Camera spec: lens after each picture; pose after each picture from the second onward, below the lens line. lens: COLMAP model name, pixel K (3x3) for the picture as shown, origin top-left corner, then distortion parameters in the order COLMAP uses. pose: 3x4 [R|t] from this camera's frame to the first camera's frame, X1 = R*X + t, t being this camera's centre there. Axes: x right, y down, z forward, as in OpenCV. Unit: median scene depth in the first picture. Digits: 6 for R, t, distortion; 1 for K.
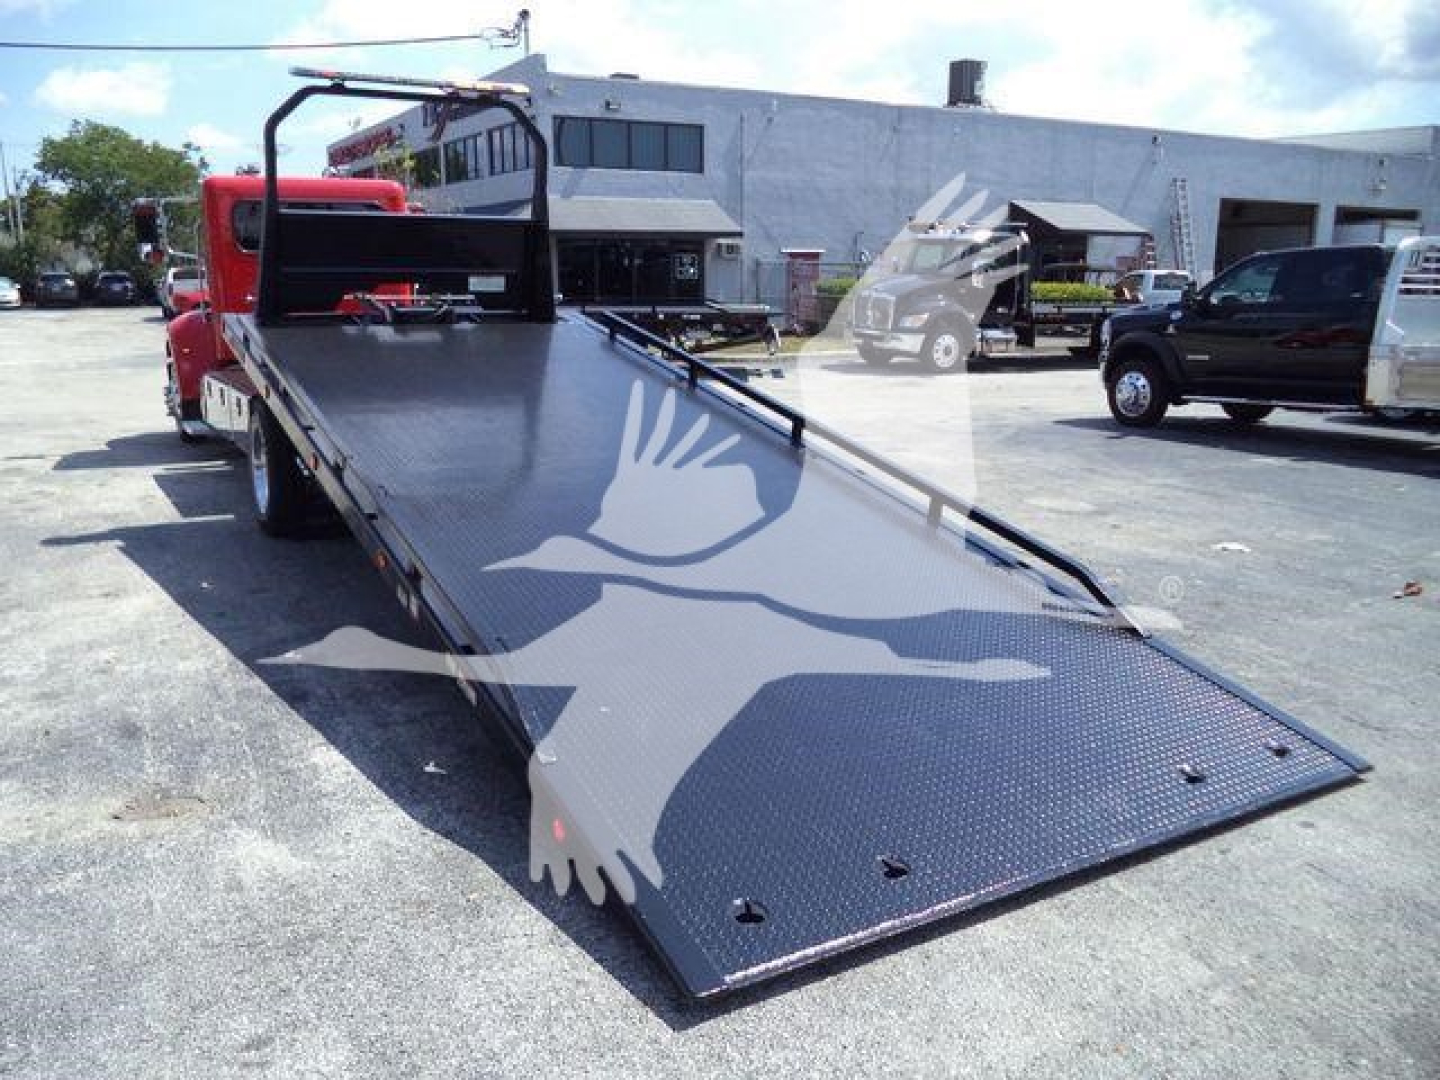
lens RADIAL K [[1175.9, 0, 730.7], [0, 1175.9, 553.9], [0, 0, 1]] dist [-0.038144, 0.011176]
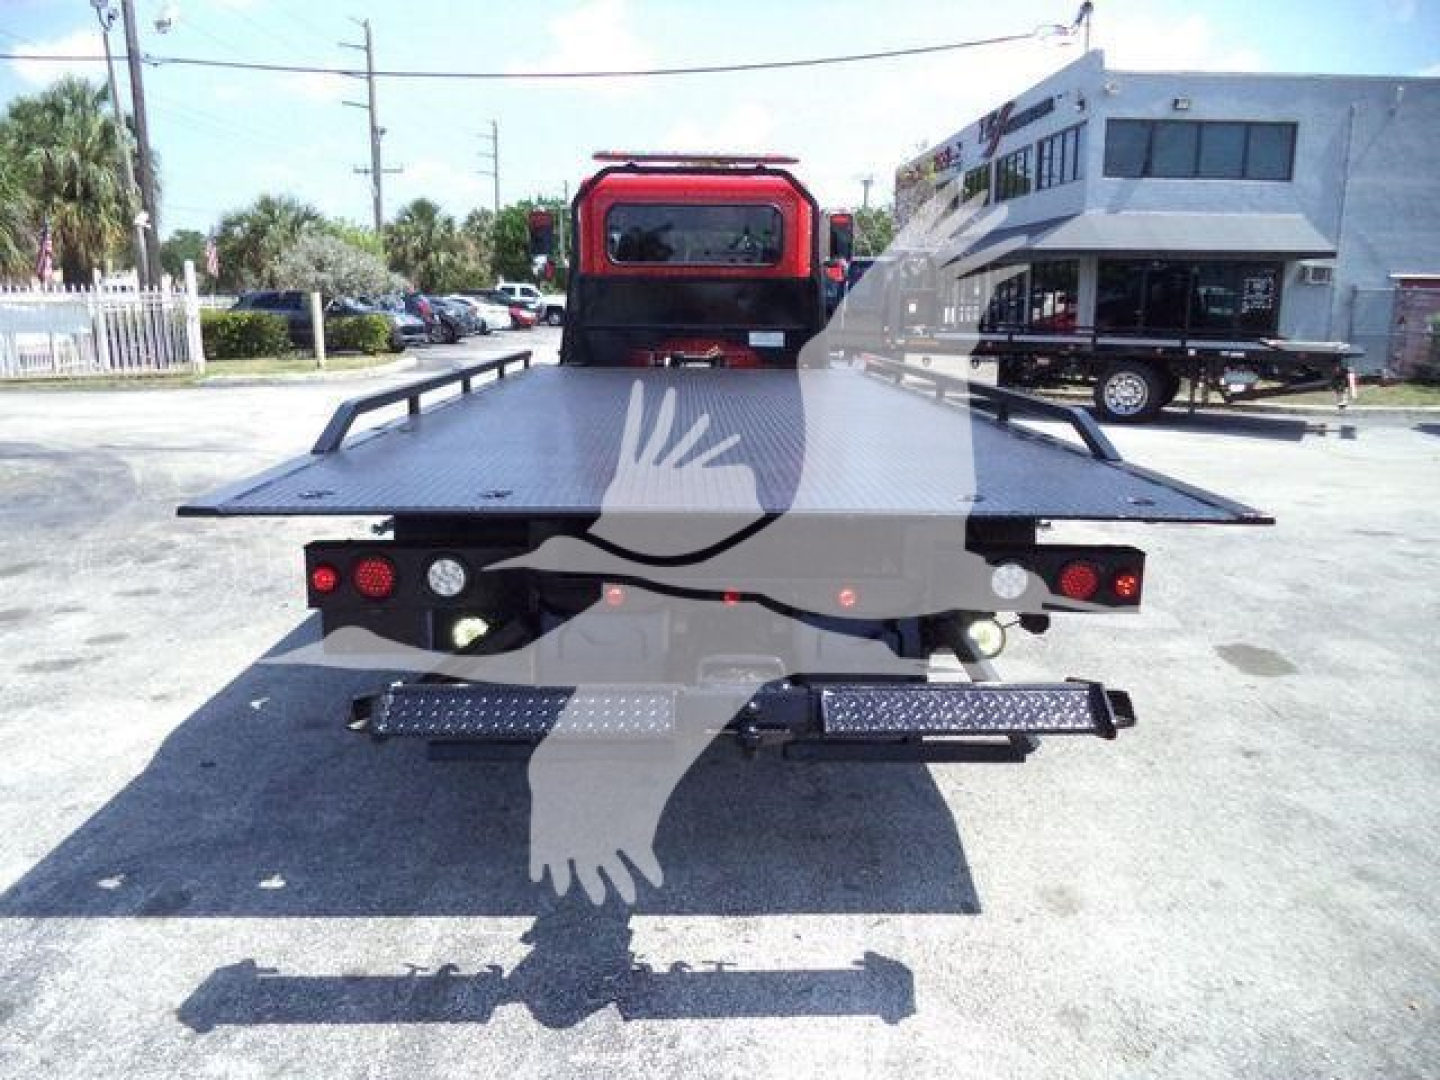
lens RADIAL K [[1175.9, 0, 716.0], [0, 1175.9, 559.0], [0, 0, 1]] dist [-0.038144, 0.011176]
pose [[0.880543, 0.109019, -0.461258, 0.032935], [-0.117726, 0.992996, 0.009956, -0.027863], [0.459113, 0.045535, 0.887210, 0.130244]]
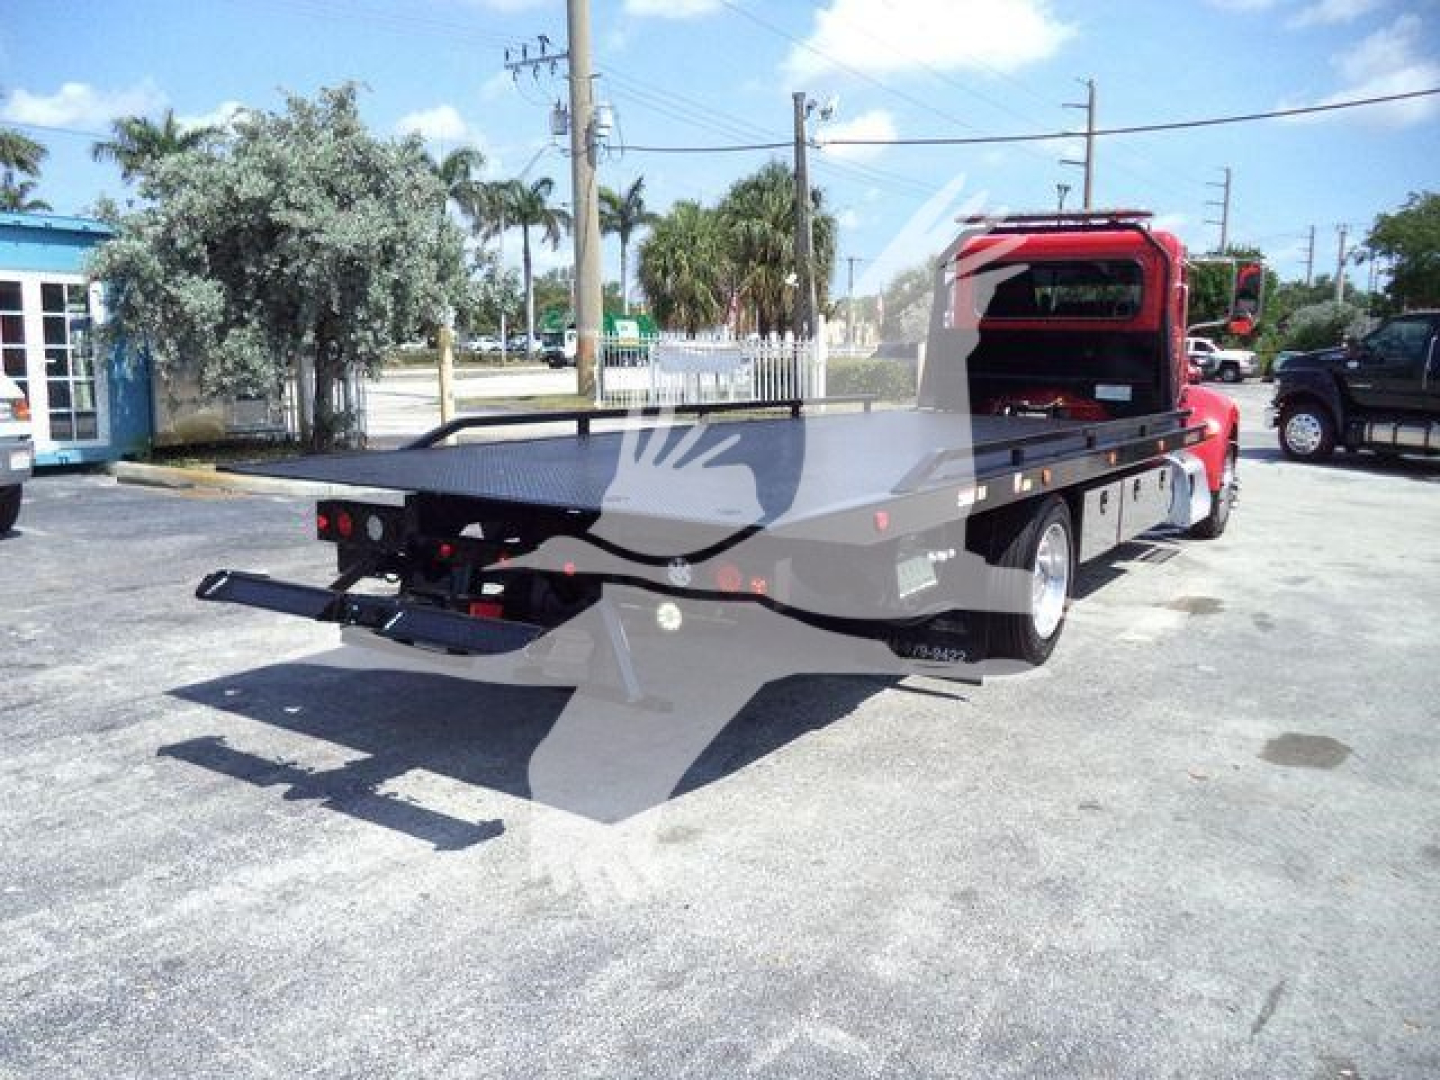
lens RADIAL K [[1175.9, 0, 709.6], [0, 1175.9, 558.9], [0, 0, 1]] dist [-0.038144, 0.011176]
pose [[0.454220, 0.167954, -0.874915, 0.149669], [-0.222032, 0.972421, 0.071402, -0.042663], [0.862778, 0.161827, 0.478985, 0.188143]]
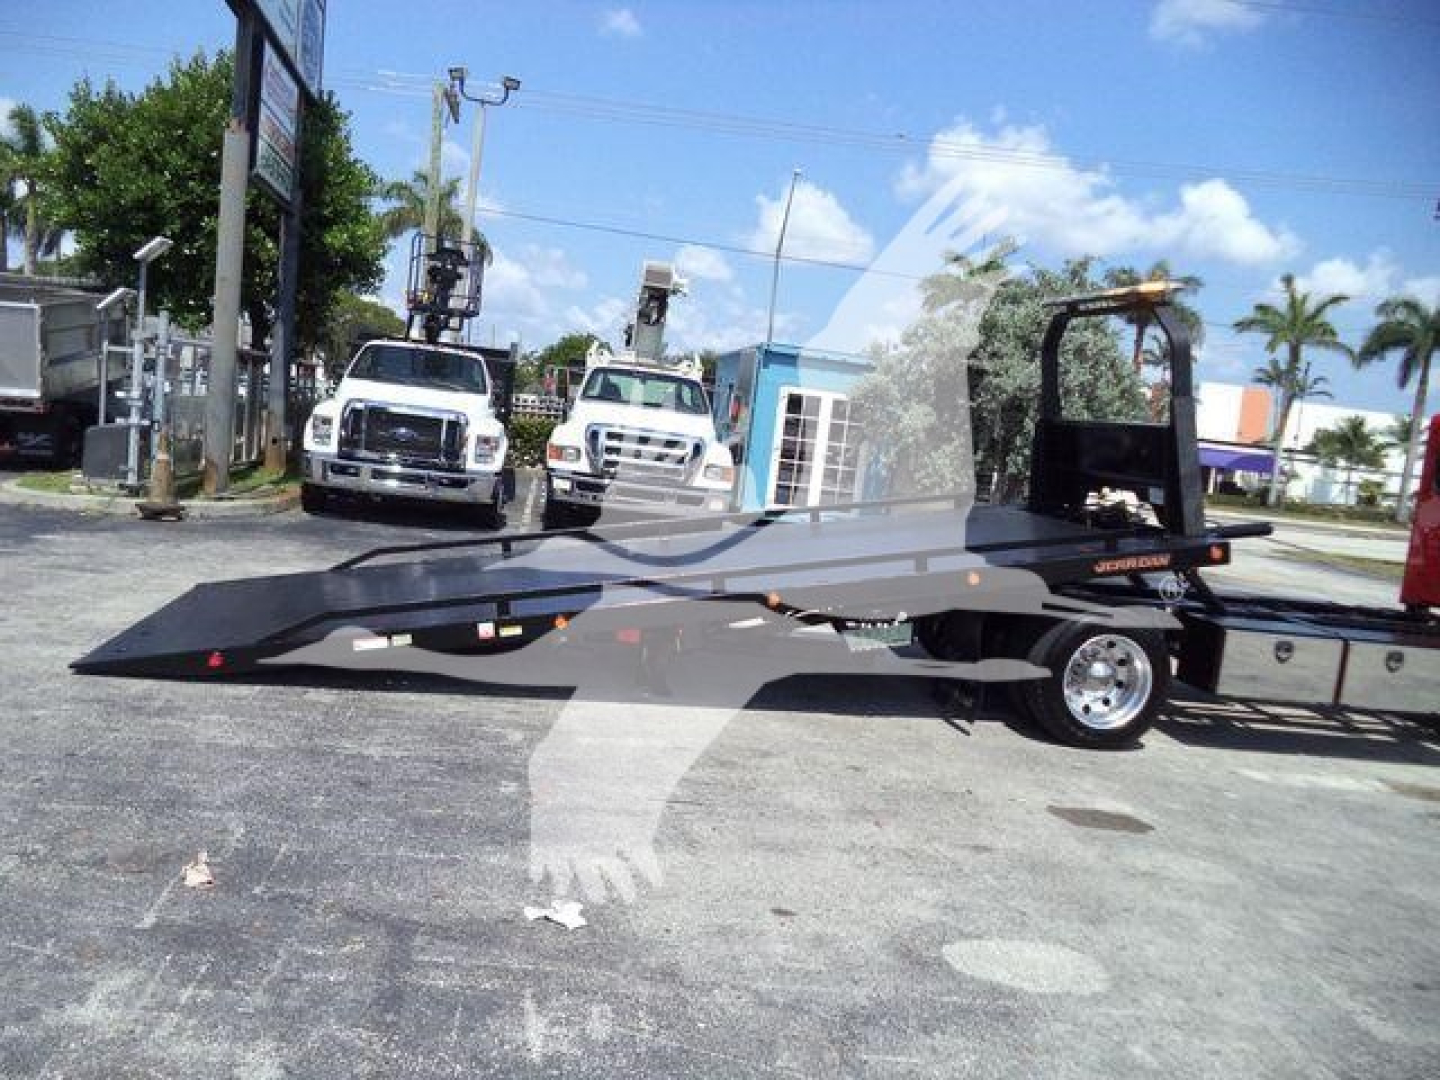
lens RADIAL K [[1181.0, 0, 718.7], [0, 1181.0, 526.1], [0, 0, 1]] dist [-0.017297, -0.004913]
pose [[-0.344843, 0.051142, -0.937266, 0.288312], [-0.335297, 0.925926, 0.173887, -0.094181], [0.876732, 0.374227, -0.302151, 0.365051]]
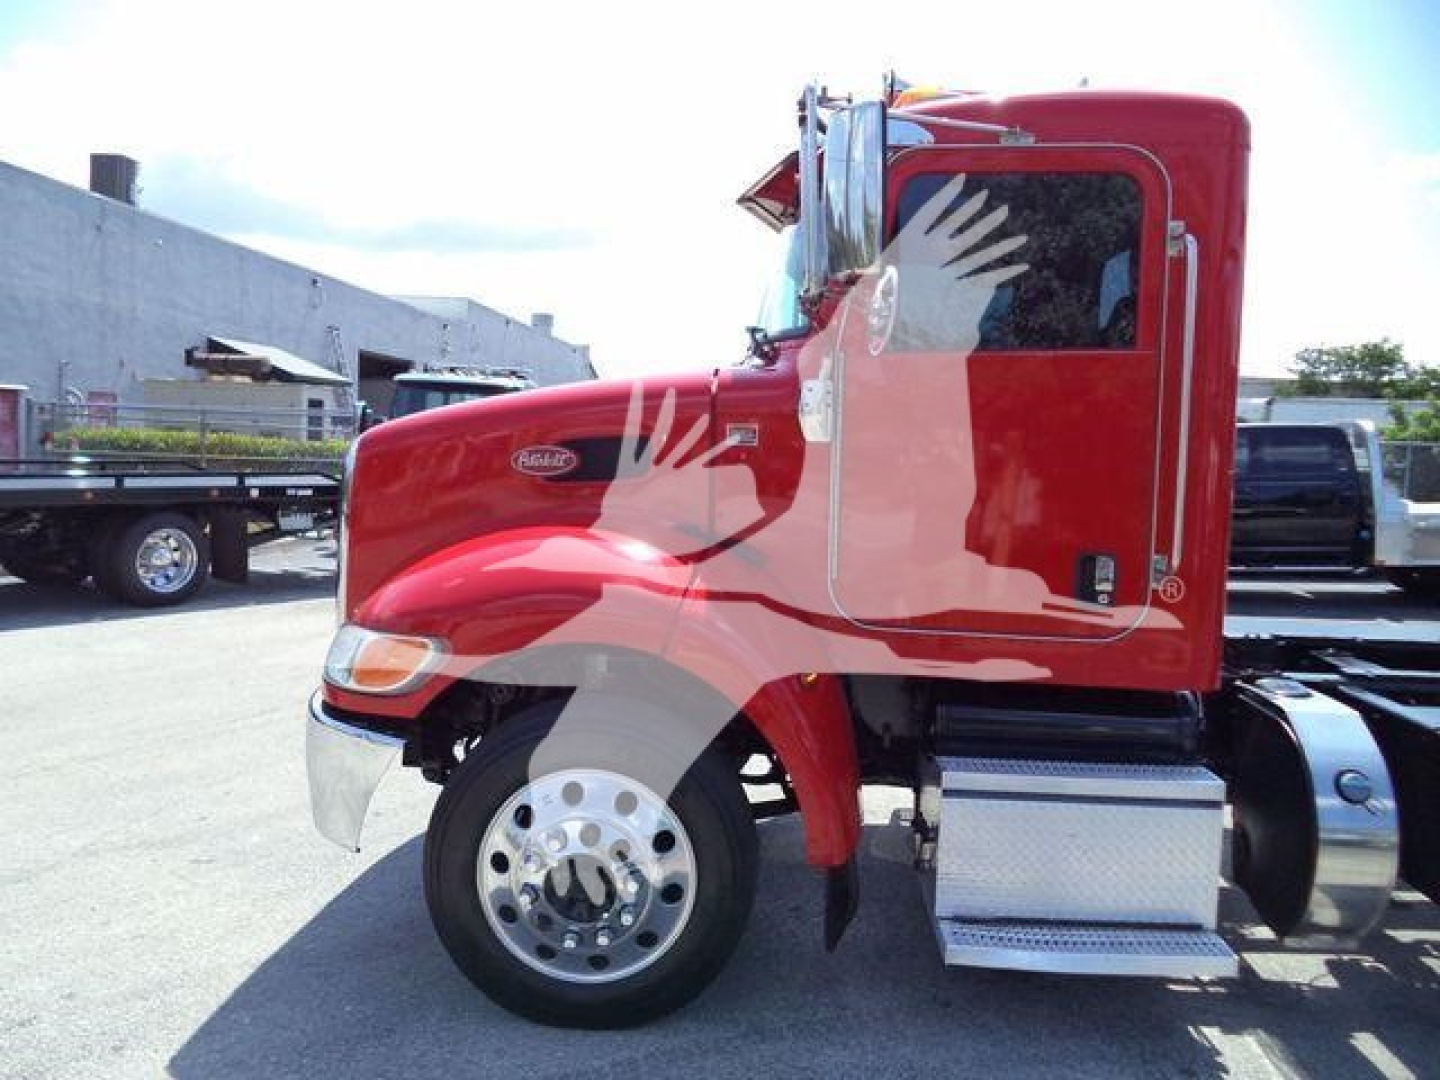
lens RADIAL K [[1175.9, 0, 712.9], [0, 1175.9, 530.8], [0, 0, 1]] dist [-0.038144, 0.011176]
pose [[0.555526, -0.047684, 0.830131, -0.357653], [0.167451, 0.984316, -0.055518, -0.100371], [-0.814464, 0.169848, 0.554798, 0.439259]]
